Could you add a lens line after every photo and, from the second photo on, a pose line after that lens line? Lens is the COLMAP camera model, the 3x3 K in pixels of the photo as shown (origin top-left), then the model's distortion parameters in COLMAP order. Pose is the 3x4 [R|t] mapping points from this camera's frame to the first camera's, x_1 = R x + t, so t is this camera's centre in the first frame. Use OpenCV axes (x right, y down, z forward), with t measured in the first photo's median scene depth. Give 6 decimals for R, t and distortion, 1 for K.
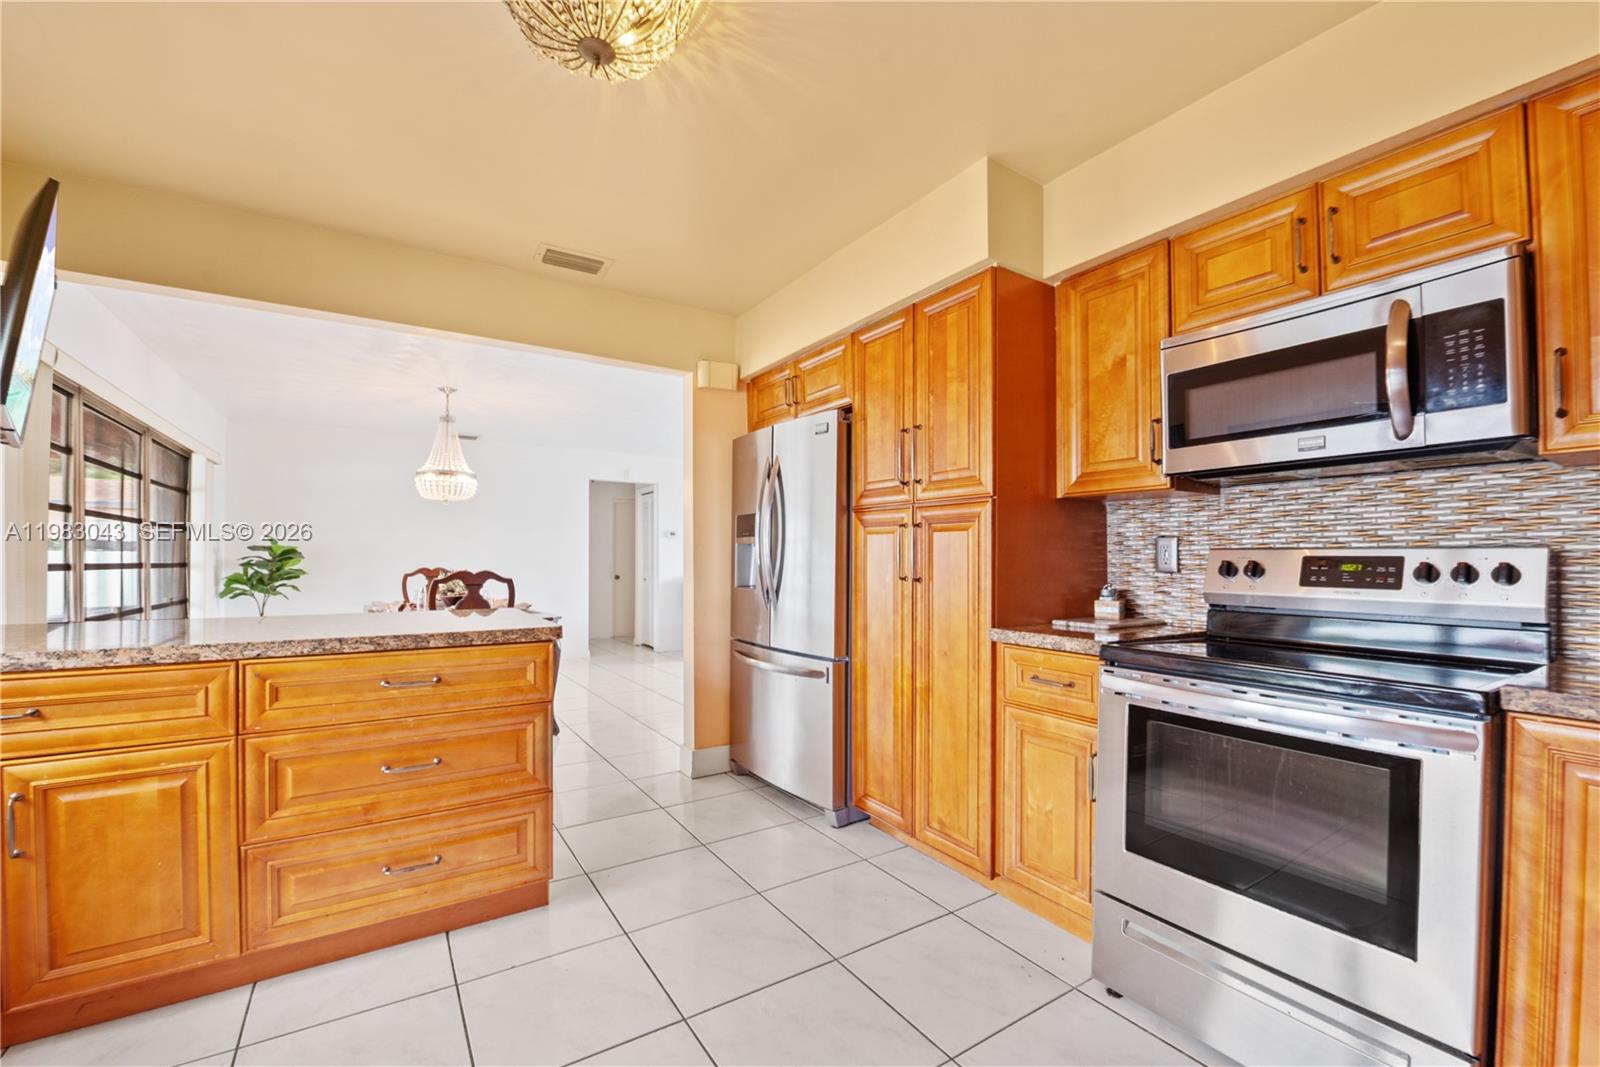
lens RADIAL K [[668.2, 0, 802.4], [0, 668.2, 554.8], [0, 0, 1]] dist [-0.018974, 0.000046]
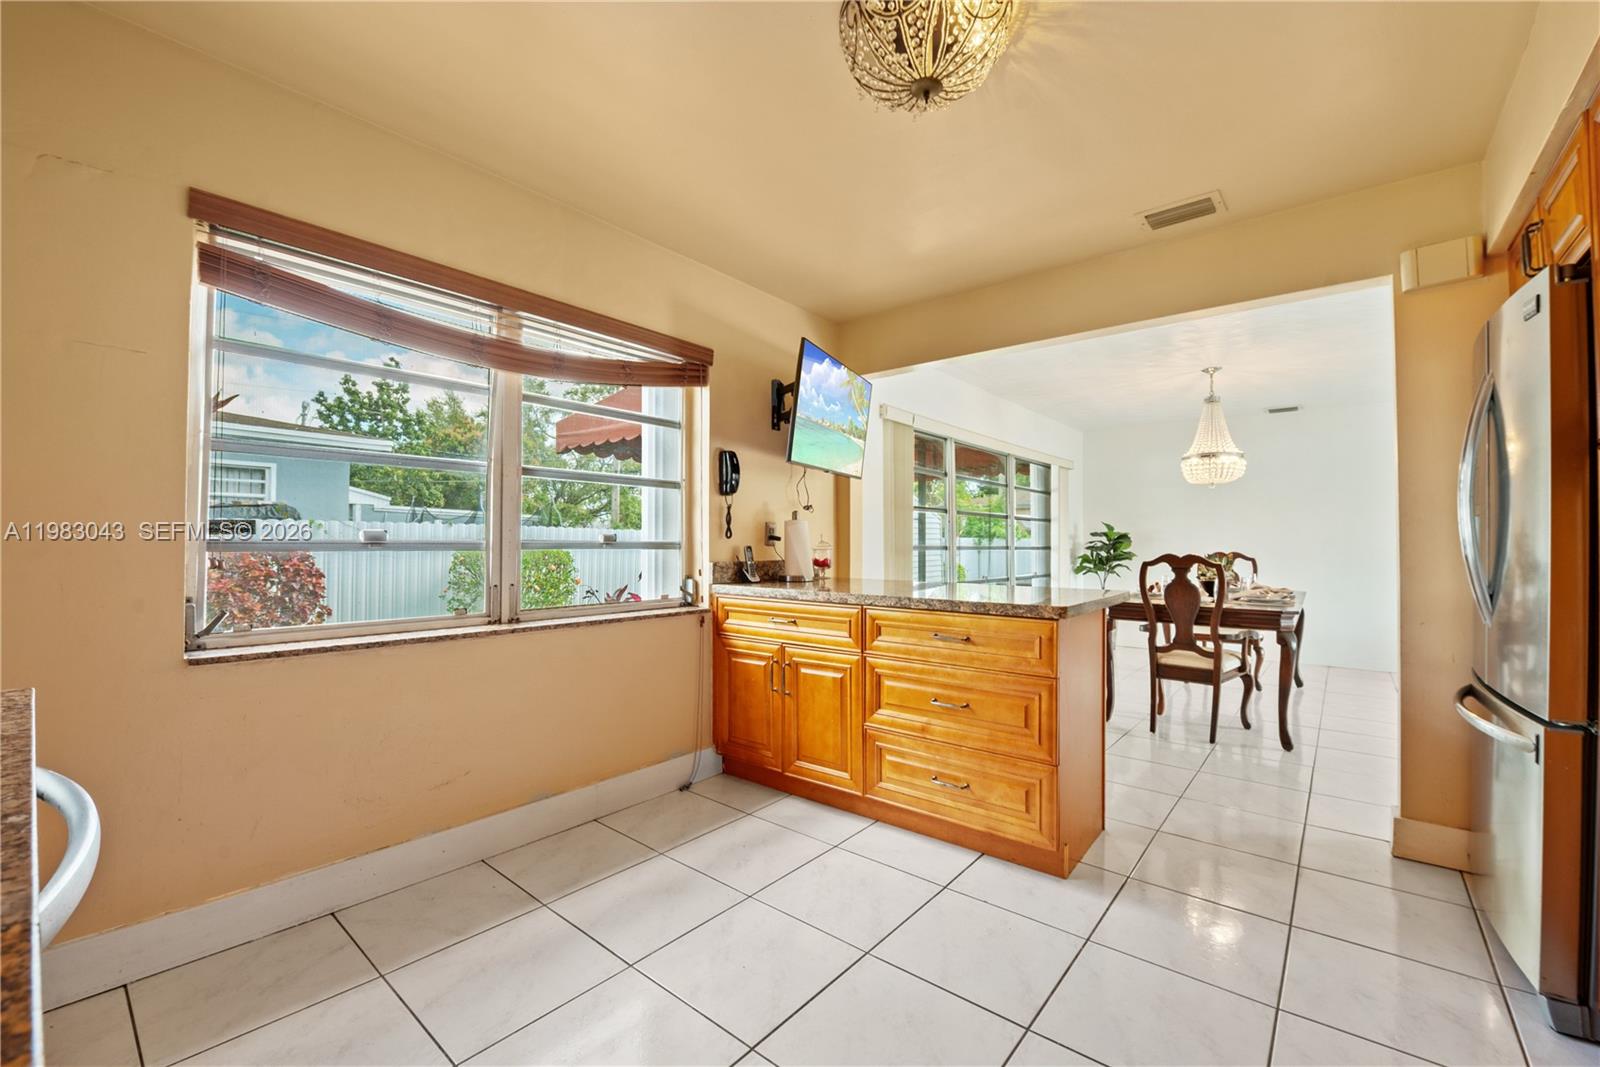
lens RADIAL K [[650.2, 0, 800.0], [0, 650.2, 533.5], [0, 0, 1]] dist [-0.000059, 0.000087]
pose [[0.294984, -0.015308, -0.955379, 0.475399], [0.004551, 0.999883, -0.014615, 0.009249], [0.955491, -0.000037, 0.295019, 0.329369]]
